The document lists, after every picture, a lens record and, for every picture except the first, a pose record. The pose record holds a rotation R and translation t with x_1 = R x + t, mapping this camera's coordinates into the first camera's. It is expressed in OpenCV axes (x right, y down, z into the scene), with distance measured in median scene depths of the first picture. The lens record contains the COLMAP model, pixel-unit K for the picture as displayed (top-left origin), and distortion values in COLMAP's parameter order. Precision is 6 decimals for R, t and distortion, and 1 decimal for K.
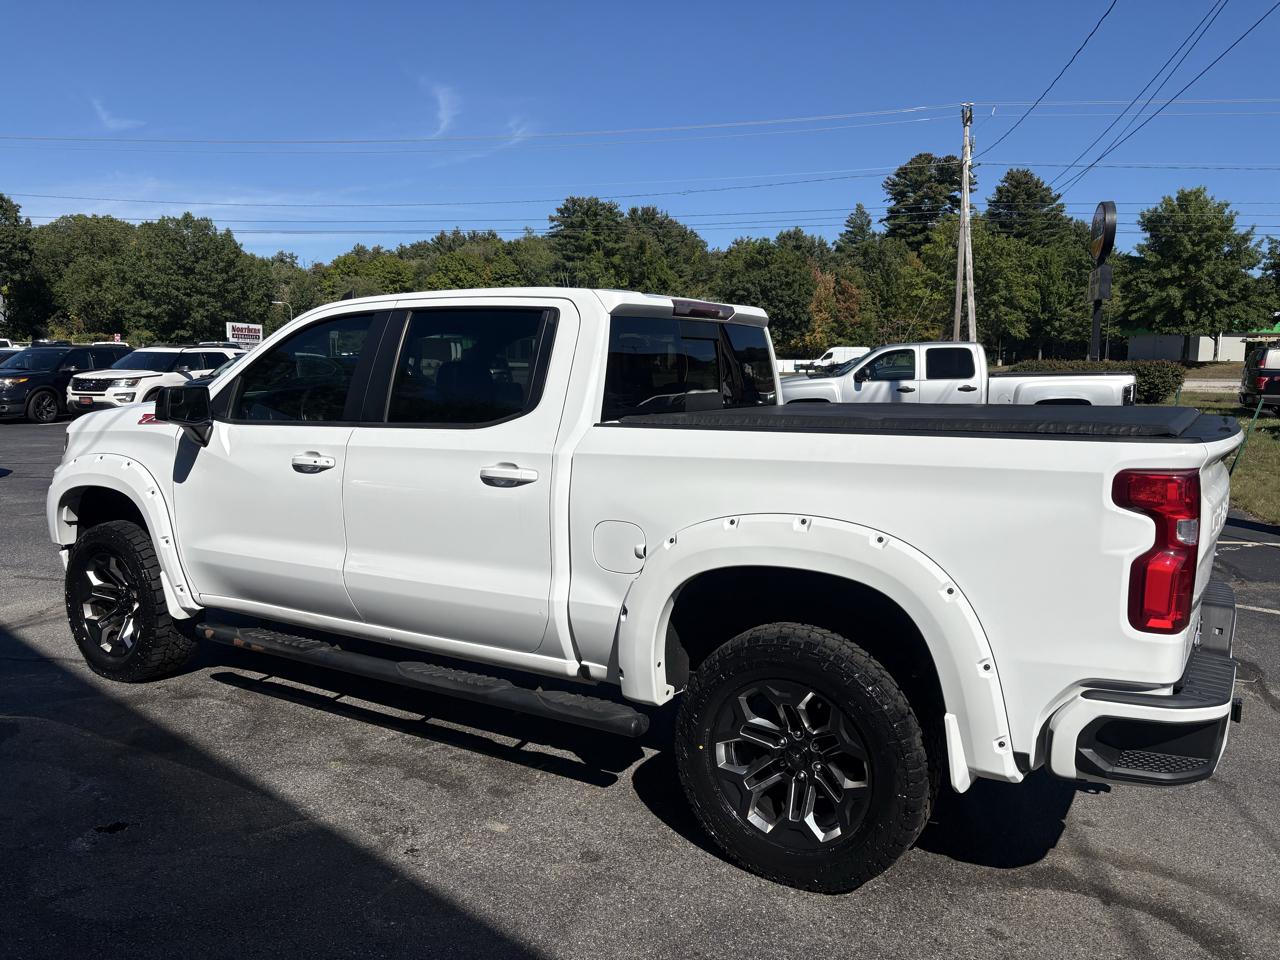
lens RADIAL K [[980.3, 0, 637.1], [0, 980.3, 479.7], [0, 0, 1]] dist [0.045498, -0.041039]
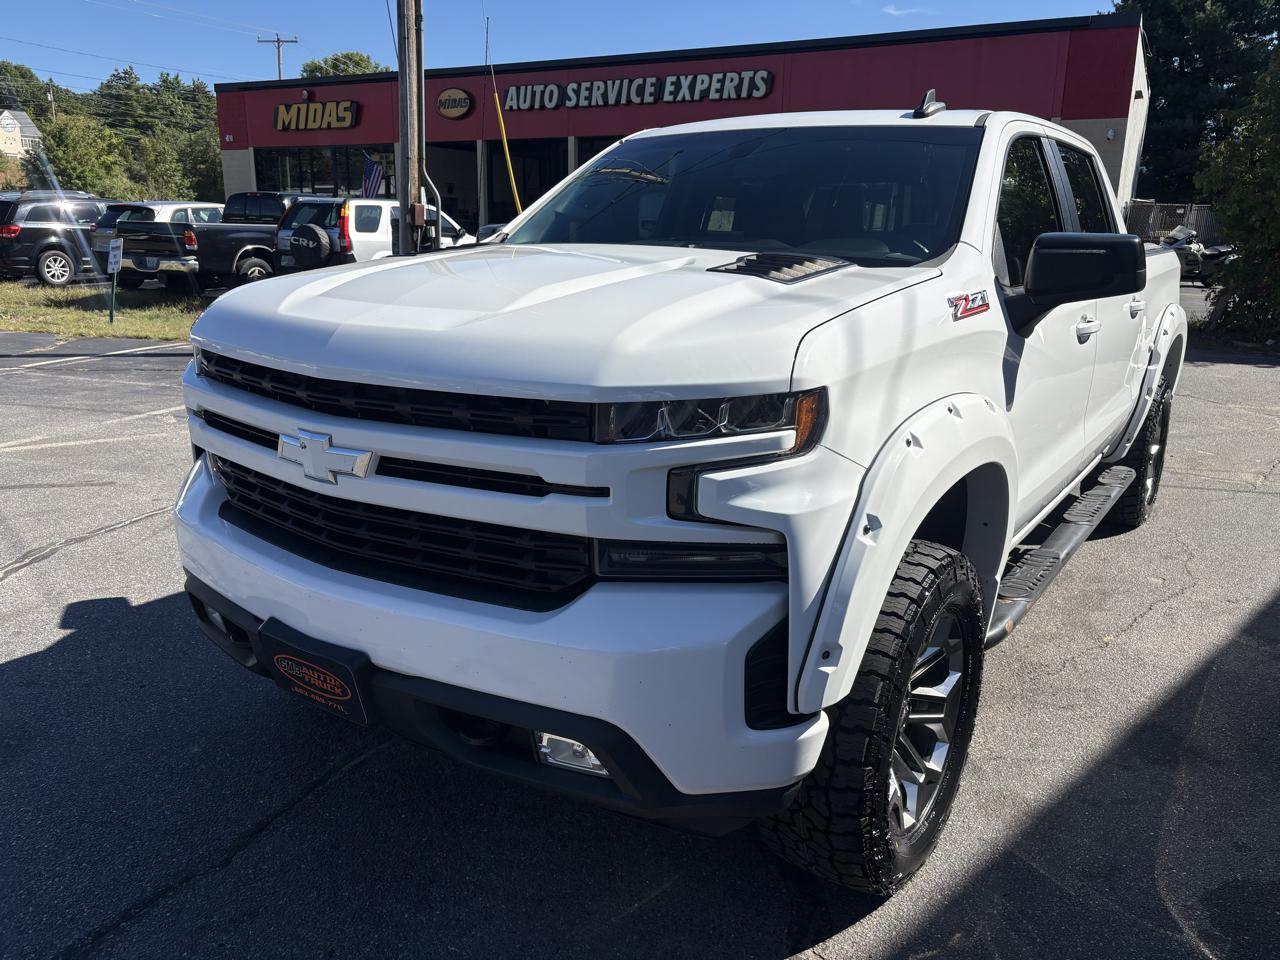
lens RADIAL K [[980.3, 0, 632.2], [0, 980.3, 479.5], [0, 0, 1]] dist [0.045498, -0.041039]
pose [[0.037443, -0.252954, 0.966754, -0.080780], [0.097785, 0.963717, 0.248372, -0.009459], [-0.994503, 0.085234, 0.060820, 0.093009]]
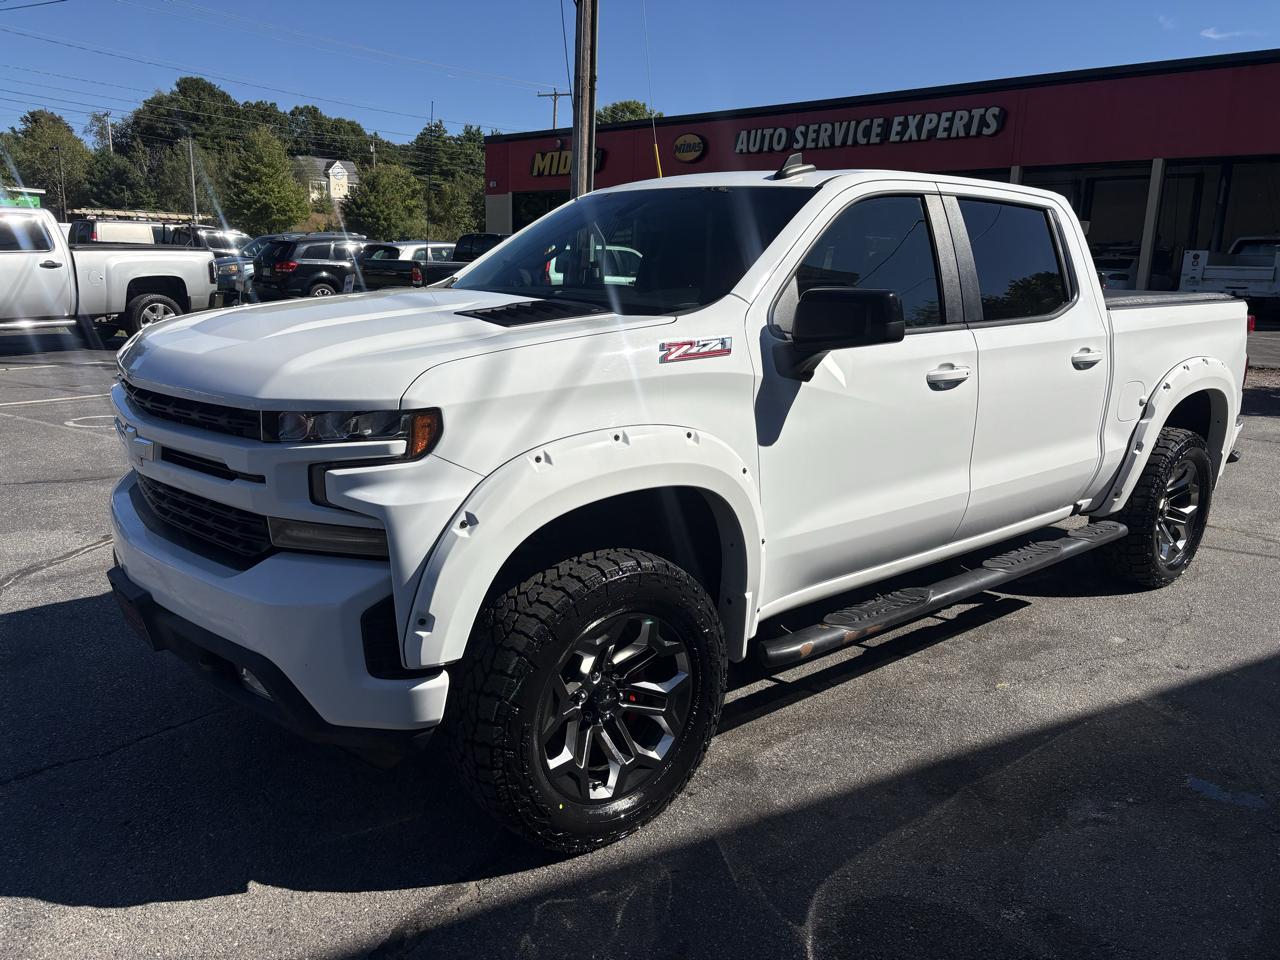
lens RADIAL K [[980.3, 0, 638.9], [0, 980.3, 475.5], [0, 0, 1]] dist [0.045498, -0.041039]
pose [[0.291493, -0.204571, 0.934442, -0.084400], [0.086780, 0.978492, 0.187144, -0.008017], [-0.952628, 0.026539, 0.302977, 0.069869]]
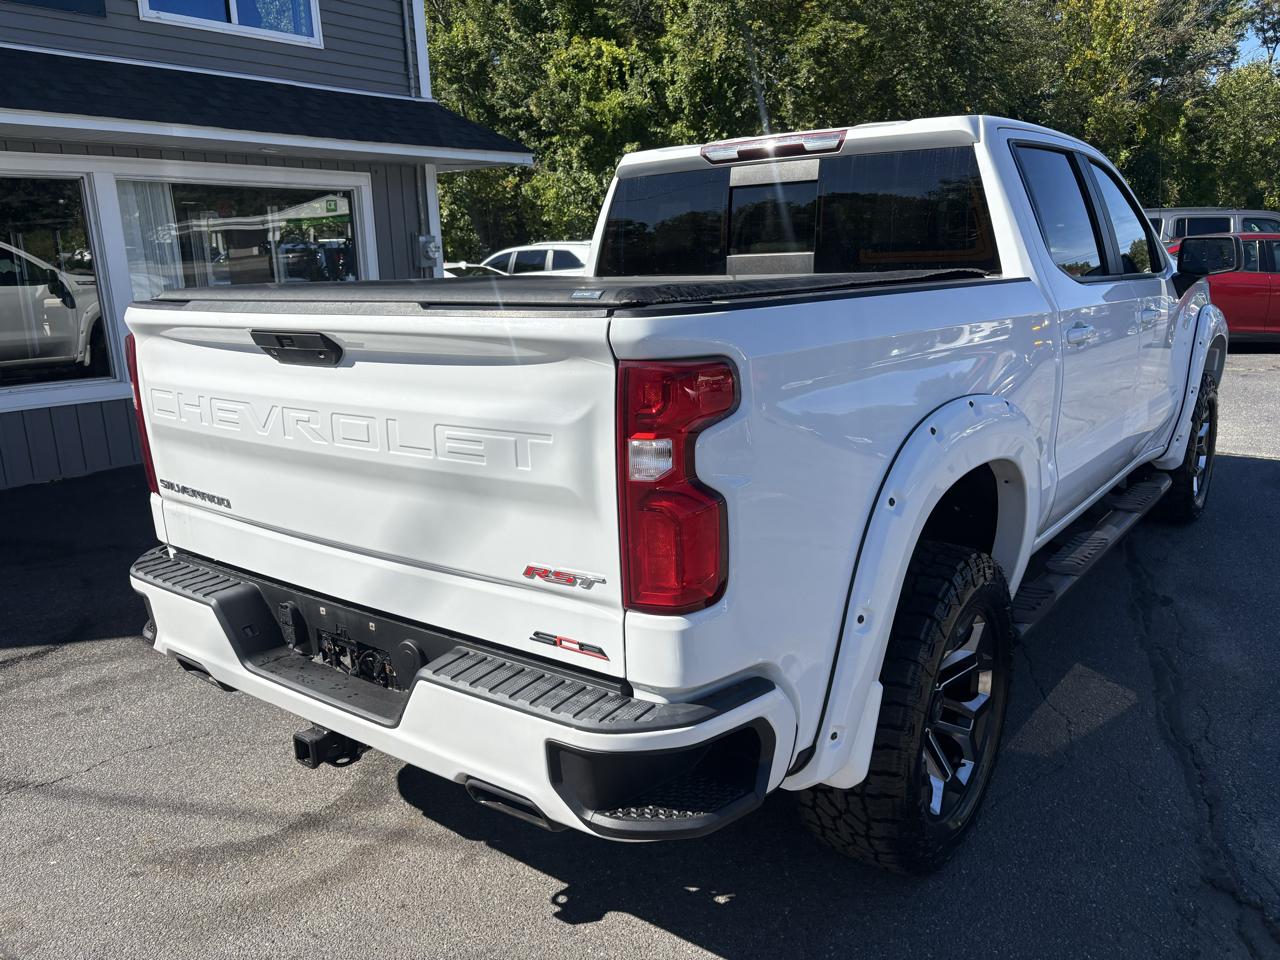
lens RADIAL K [[980.3, 0, 641.1], [0, 980.3, 481.0], [0, 0, 1]] dist [0.045498, -0.041039]
pose [[-0.103307, 0.222089, -0.969538, 0.065343], [-0.086253, 0.969081, 0.231175, -0.006067], [0.990903, 0.107508, -0.080957, 0.069745]]
